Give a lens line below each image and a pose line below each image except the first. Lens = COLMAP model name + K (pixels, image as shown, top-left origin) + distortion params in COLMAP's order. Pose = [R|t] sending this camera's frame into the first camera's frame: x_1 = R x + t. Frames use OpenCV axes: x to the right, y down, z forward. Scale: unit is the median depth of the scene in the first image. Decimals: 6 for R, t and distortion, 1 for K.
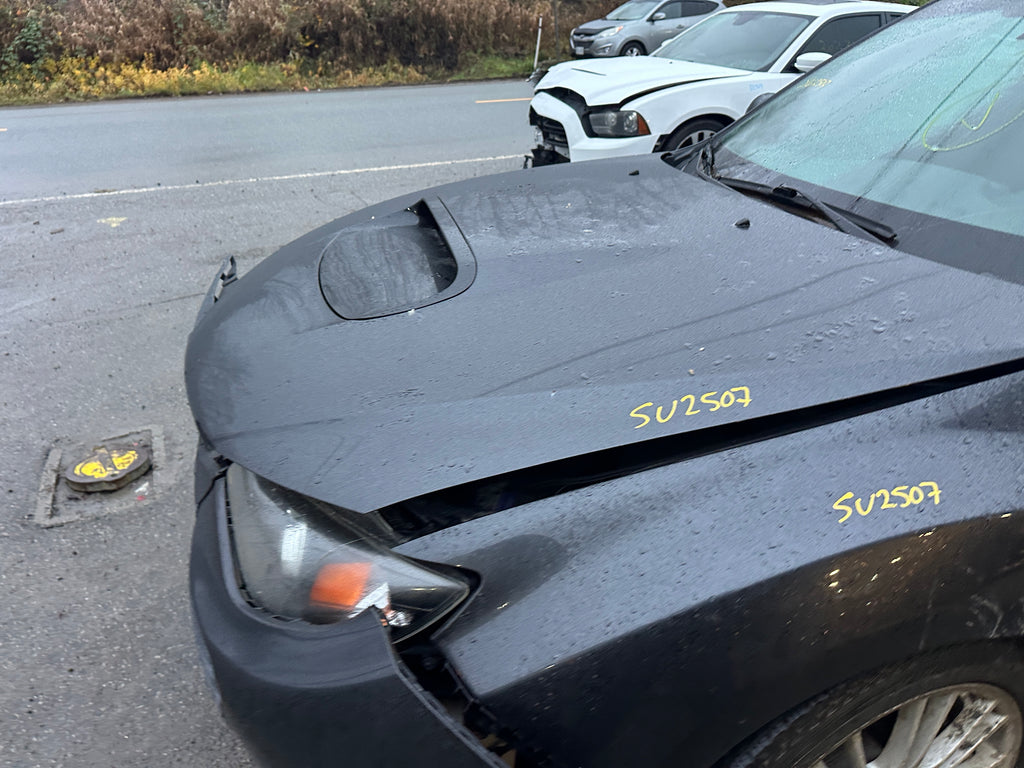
lens RADIAL K [[727.3, 0, 516.0], [0, 727.3, 383.2], [0, 0, 1]] dist [0.029327, -0.036386]
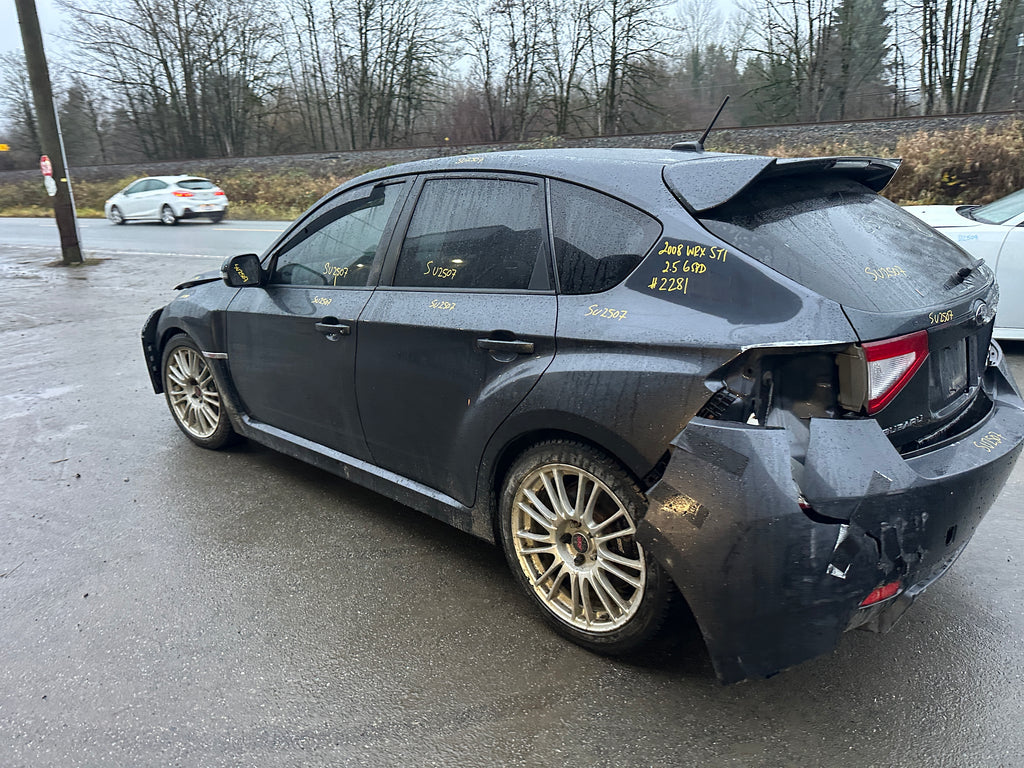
lens RADIAL K [[727.3, 0, 514.0], [0, 727.3, 384.8], [0, 0, 1]] dist [0.029327, -0.036386]
pose [[0.544256, 0.228695, -0.807146, 0.856383], [-0.352233, 0.935507, 0.027555, -0.029745], [0.761392, 0.269307, 0.589709, -0.005931]]
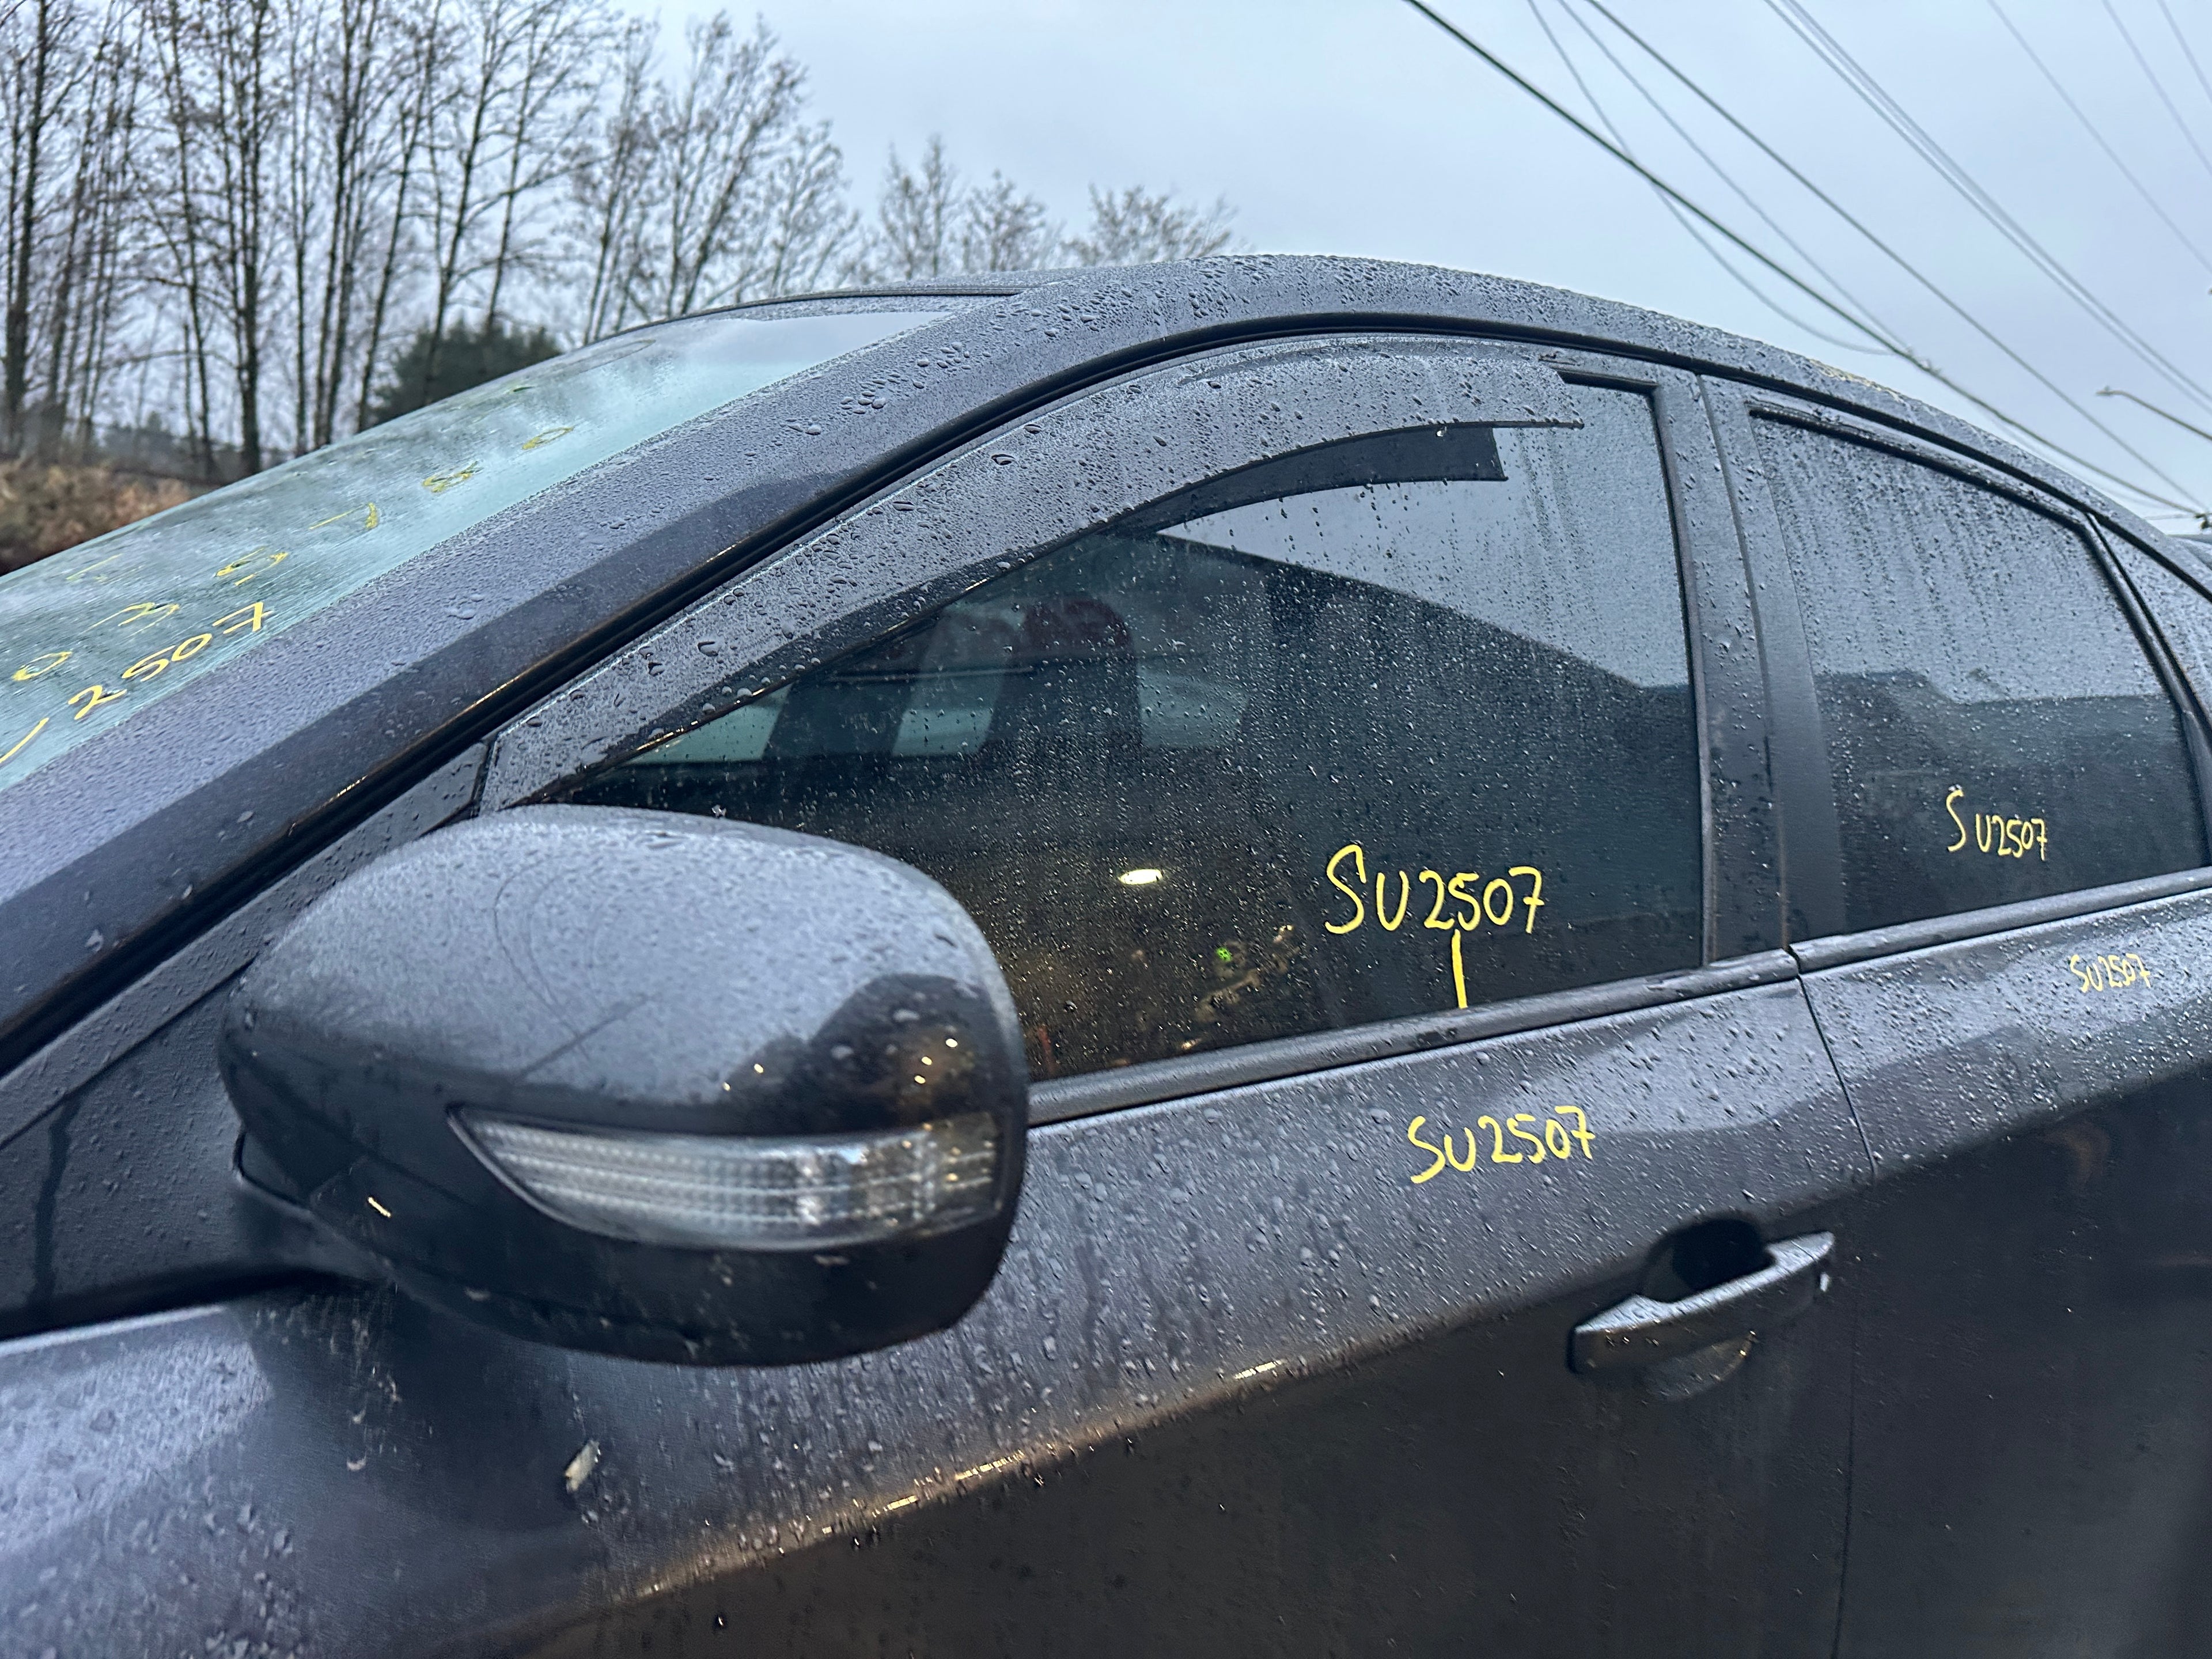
lens RADIAL K [[1571.0, 0, 1107.2], [0, 1571.0, 846.2], [0, 0, 1]] dist [0.029327, -0.036386]
pose [[0.924831, 0.049541, 0.377139, 0.218496], [0.077173, 0.946425, -0.313567, -0.004145], [-0.372468, 0.319102, 0.871459, 0.064738]]
